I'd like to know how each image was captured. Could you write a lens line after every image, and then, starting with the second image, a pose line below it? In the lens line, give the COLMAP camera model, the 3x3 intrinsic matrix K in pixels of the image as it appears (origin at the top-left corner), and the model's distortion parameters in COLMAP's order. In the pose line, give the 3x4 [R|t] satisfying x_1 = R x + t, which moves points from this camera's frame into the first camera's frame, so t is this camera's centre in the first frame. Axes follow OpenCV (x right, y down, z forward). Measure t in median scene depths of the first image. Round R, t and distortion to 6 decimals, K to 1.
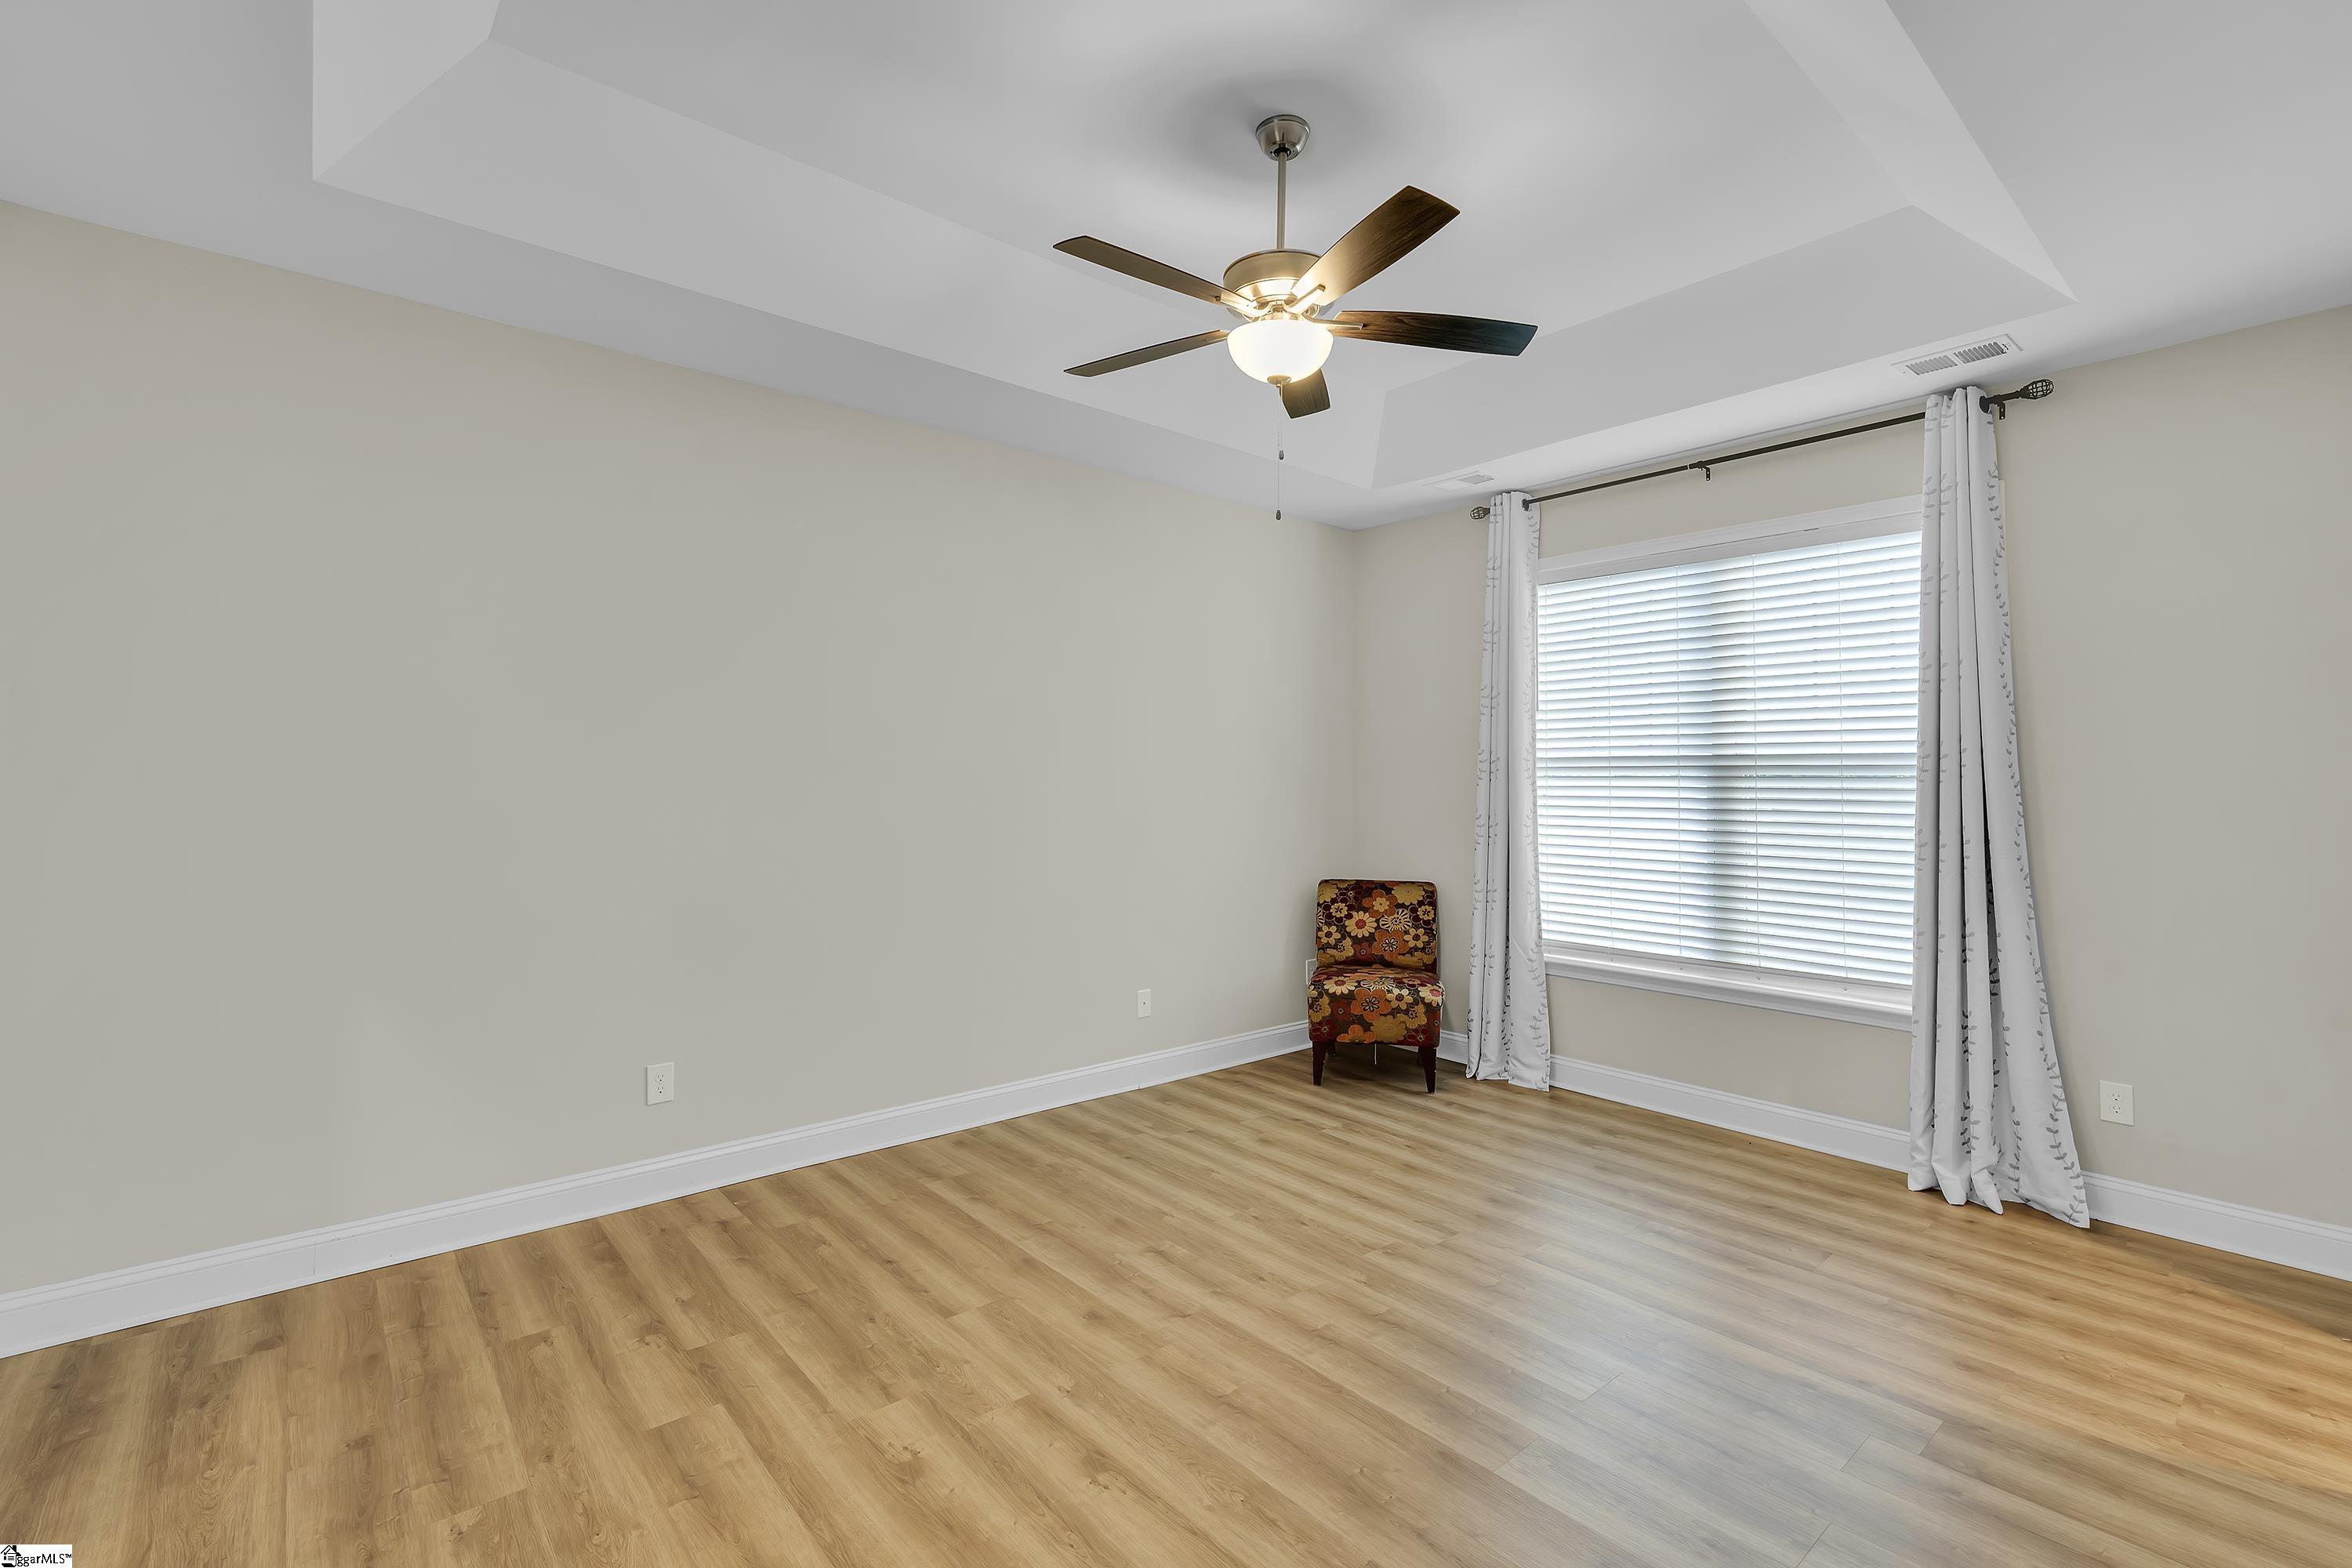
lens RADIAL K [[1023.7, 0, 1177.4], [0, 1023.7, 787.8], [0, 0, 1]] dist [-0.001704, -0.000228]
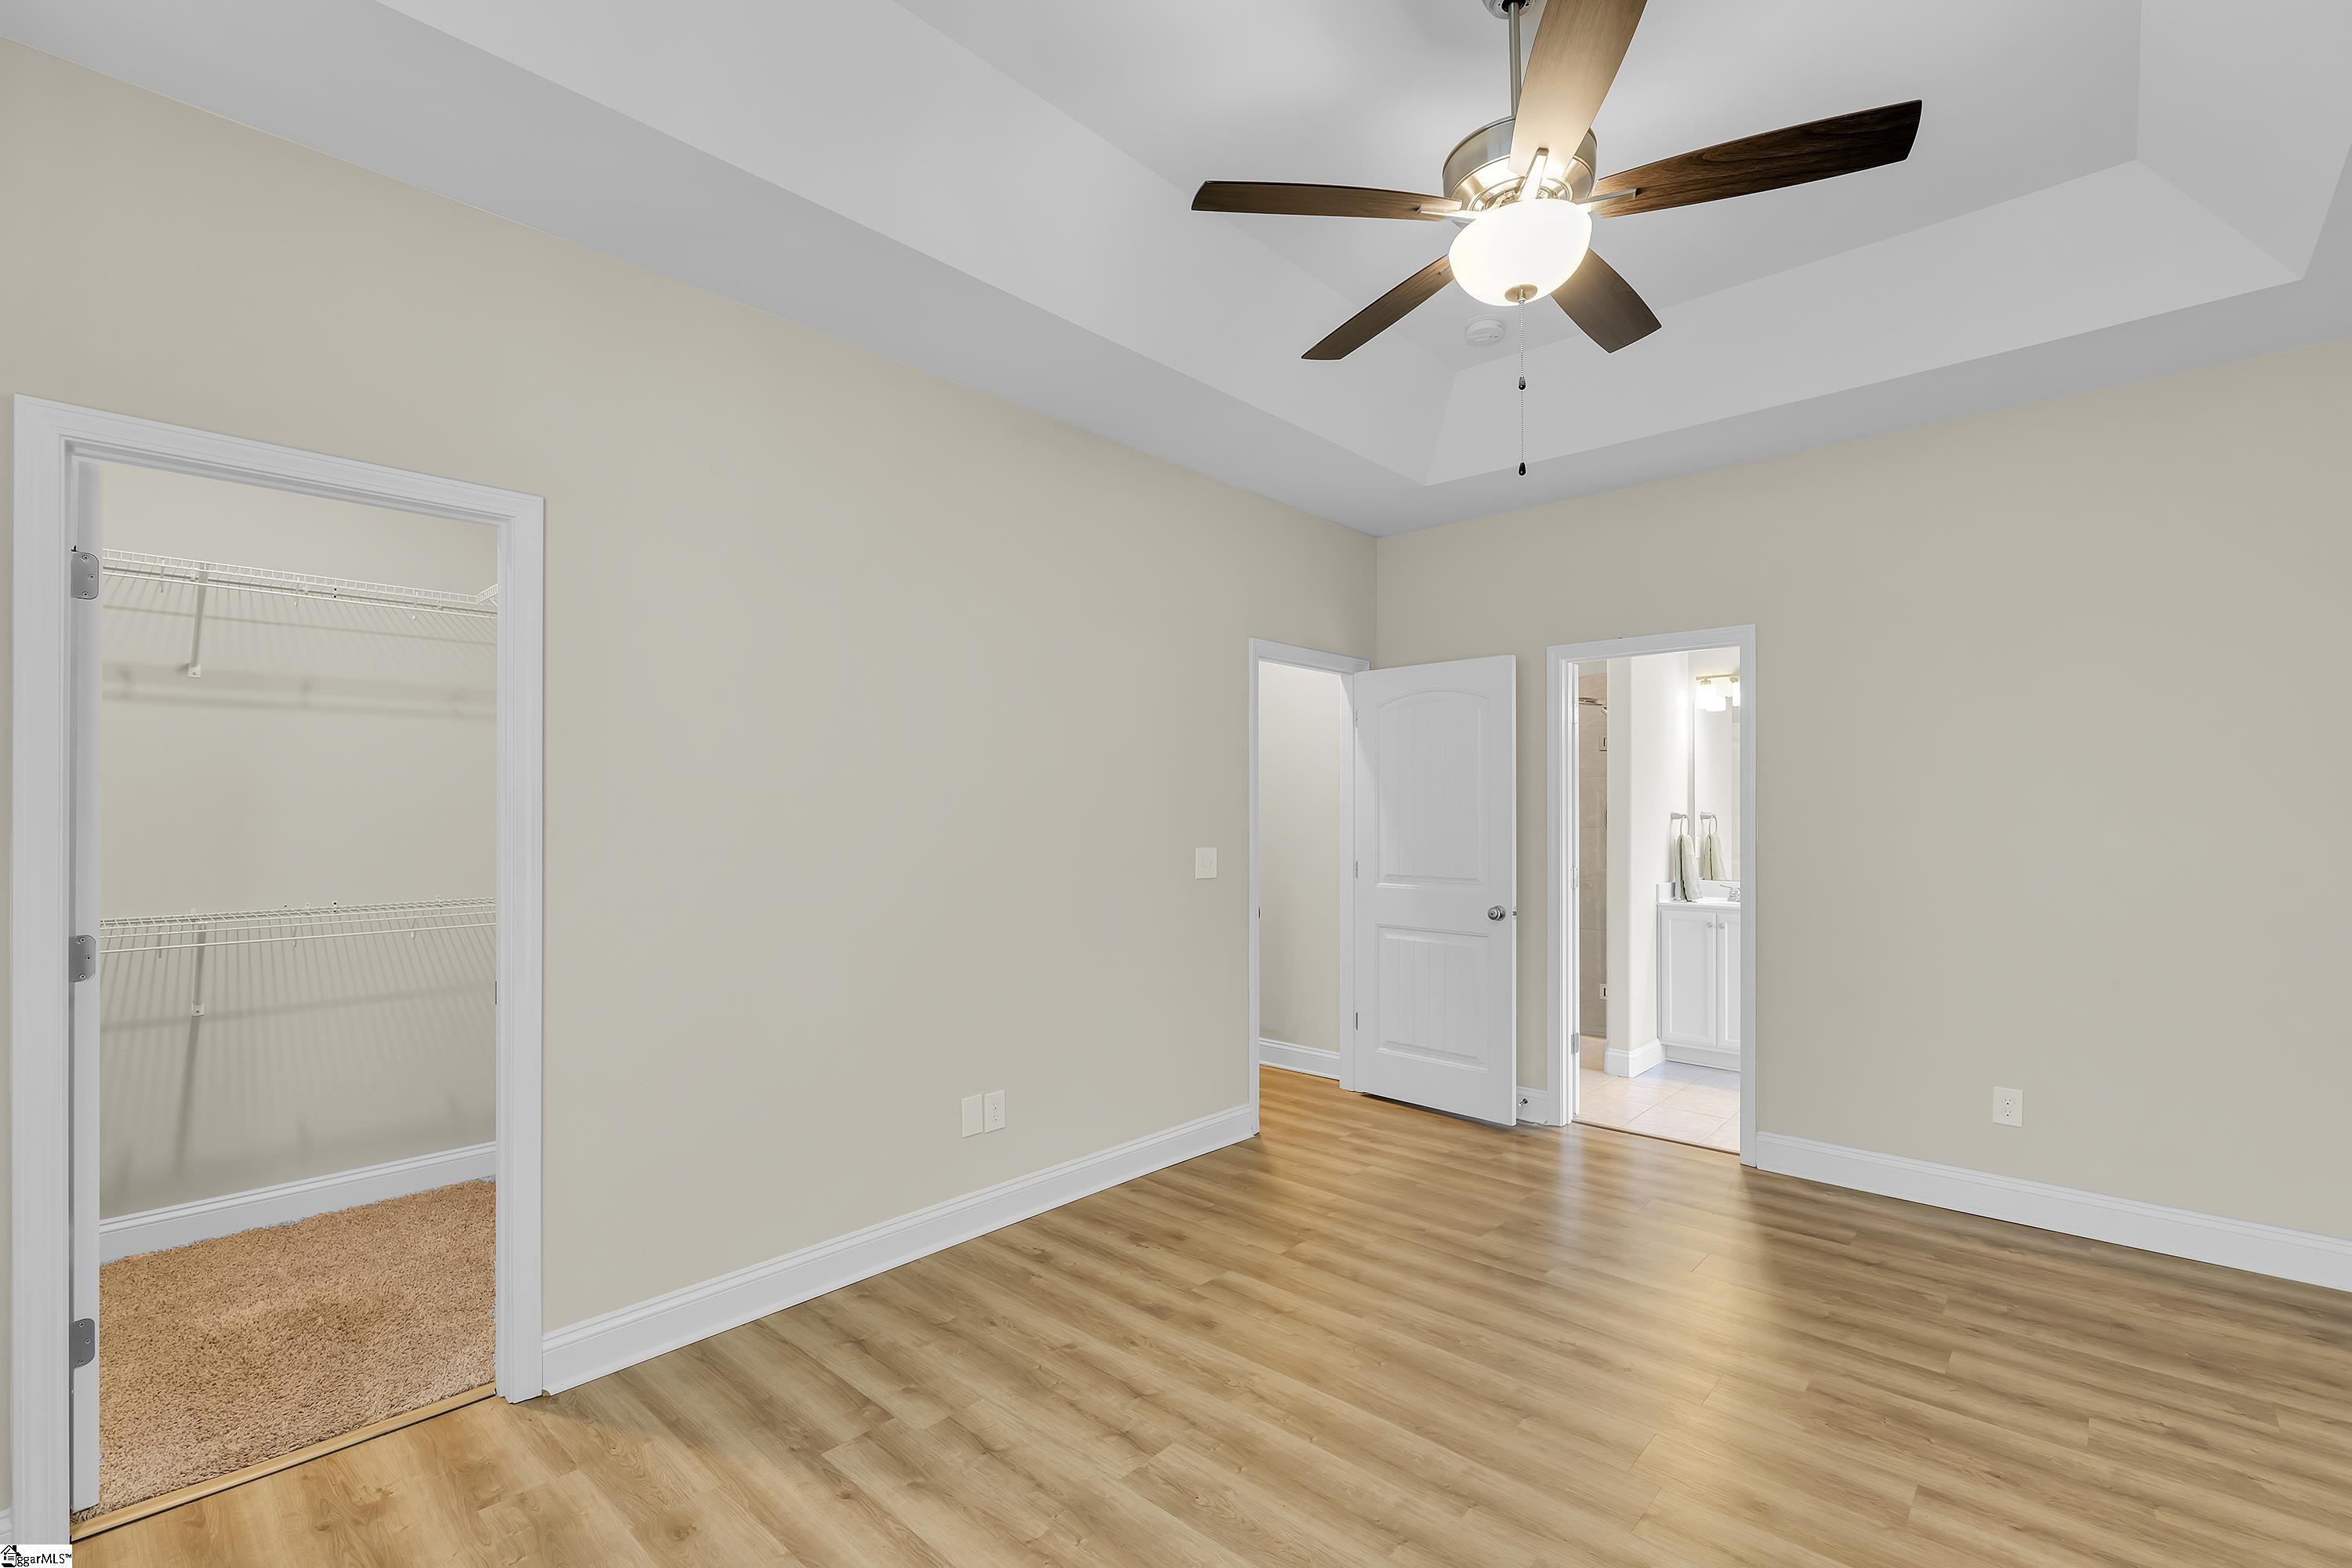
lens RADIAL K [[1023.7, 0, 1174.1], [0, 1023.7, 799.8], [0, 0, 1]] dist [-0.001704, -0.000228]
pose [[-0.993017, -0.011128, -0.117448, 0.520116], [-0.010198, 0.999912, -0.008510, -0.009577], [0.117532, -0.007252, -0.993043, 1.975373]]
